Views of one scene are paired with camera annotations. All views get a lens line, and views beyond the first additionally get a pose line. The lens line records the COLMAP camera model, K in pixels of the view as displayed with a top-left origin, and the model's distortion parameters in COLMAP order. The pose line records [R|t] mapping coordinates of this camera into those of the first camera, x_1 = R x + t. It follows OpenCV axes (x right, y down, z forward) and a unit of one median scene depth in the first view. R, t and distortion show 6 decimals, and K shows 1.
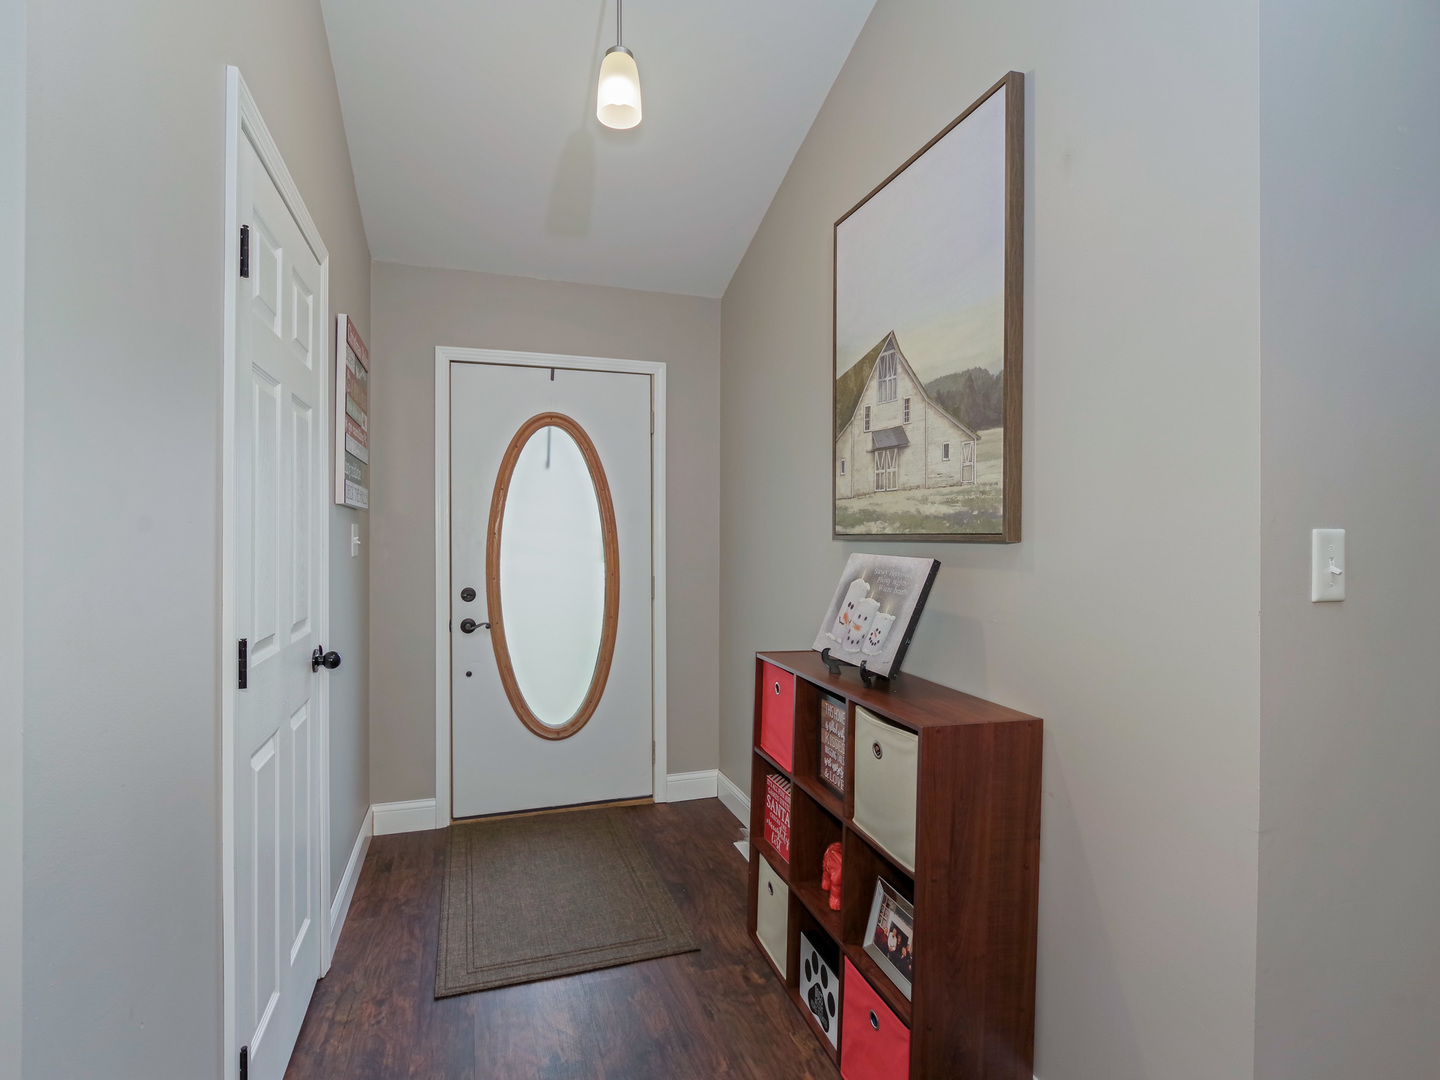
lens RADIAL K [[707.5, 0, 720.0], [0, 707.5, 540.0], [0, 0, 1]] dist [-0.017637, -0.000197]
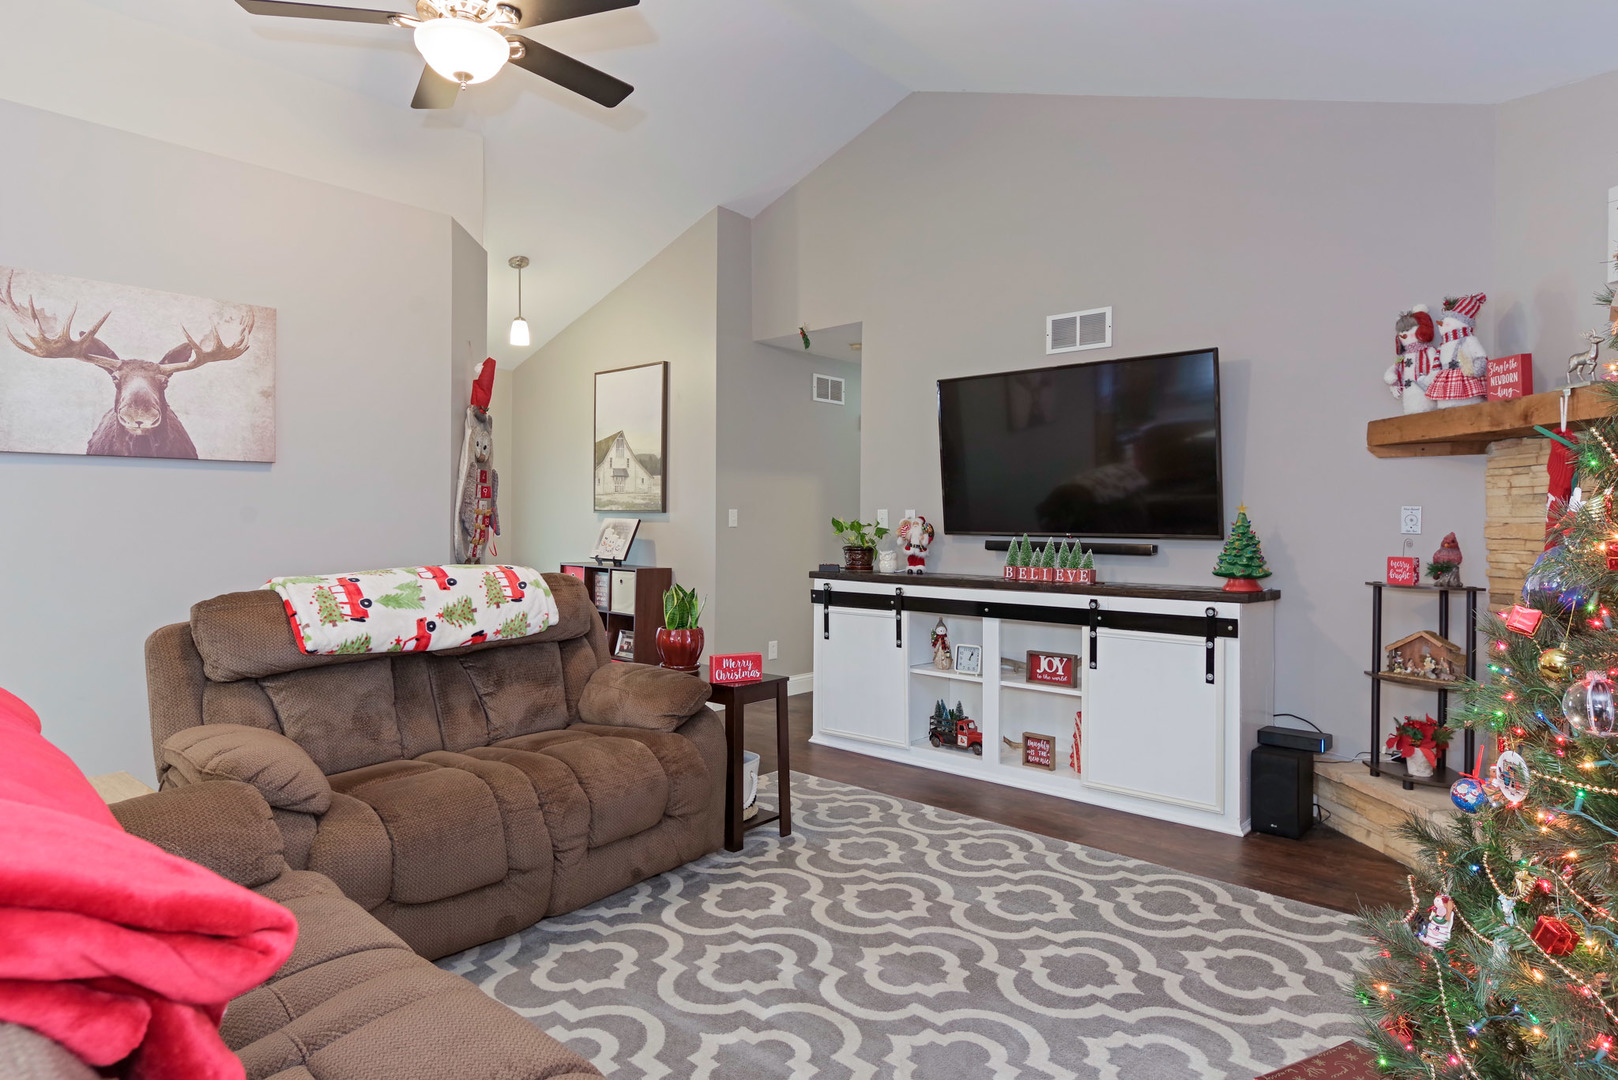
lens RADIAL K [[937.4, 0, 809.0], [0, 937.4, 540.0], [0, 0, 1]] dist [0.000000, 0.000104]
pose [[0.879216, -0.003422, 0.476410, -0.858250], [-0.004951, 0.999855, 0.016320, 0.044373], [-0.476397, -0.016707, 0.879072, -2.544573]]
